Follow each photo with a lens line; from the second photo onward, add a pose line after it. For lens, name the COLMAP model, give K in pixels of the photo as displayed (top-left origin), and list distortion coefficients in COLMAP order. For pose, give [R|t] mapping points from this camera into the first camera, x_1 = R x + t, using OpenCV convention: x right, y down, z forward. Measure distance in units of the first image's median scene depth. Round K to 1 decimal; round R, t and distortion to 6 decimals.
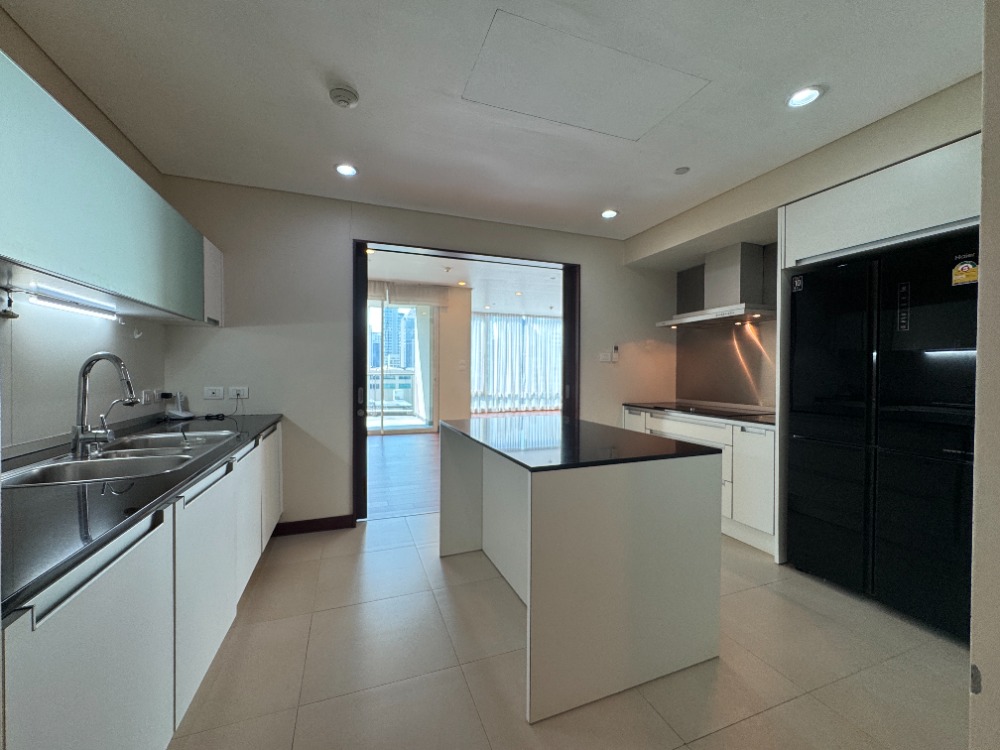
lens RADIAL K [[395.4, 0, 500.6], [0, 395.4, 374.3], [0, 0, 1]] dist [0.000175, -0.000070]
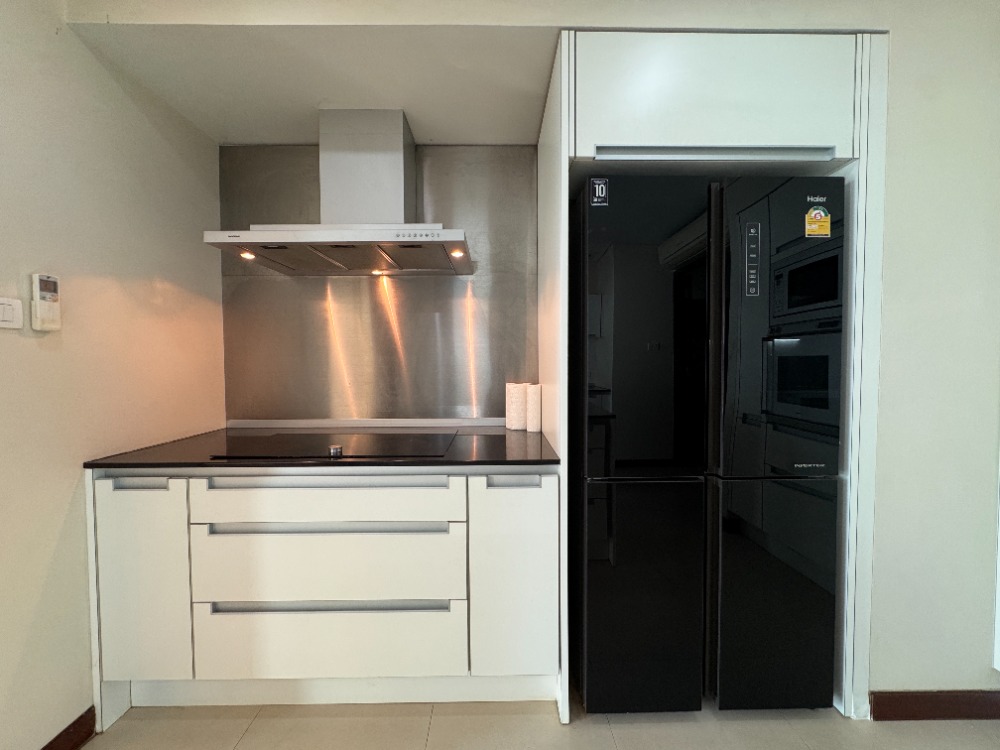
lens RADIAL K [[395.4, 0, 502.3], [0, 395.4, 372.9], [0, 0, 1]] dist [0.000175, -0.000070]
pose [[0.334078, -0.036874, 0.941824, 0.142721], [0.015677, 0.999314, 0.033564, -0.005840], [-0.942415, 0.003552, 0.334426, 0.667647]]
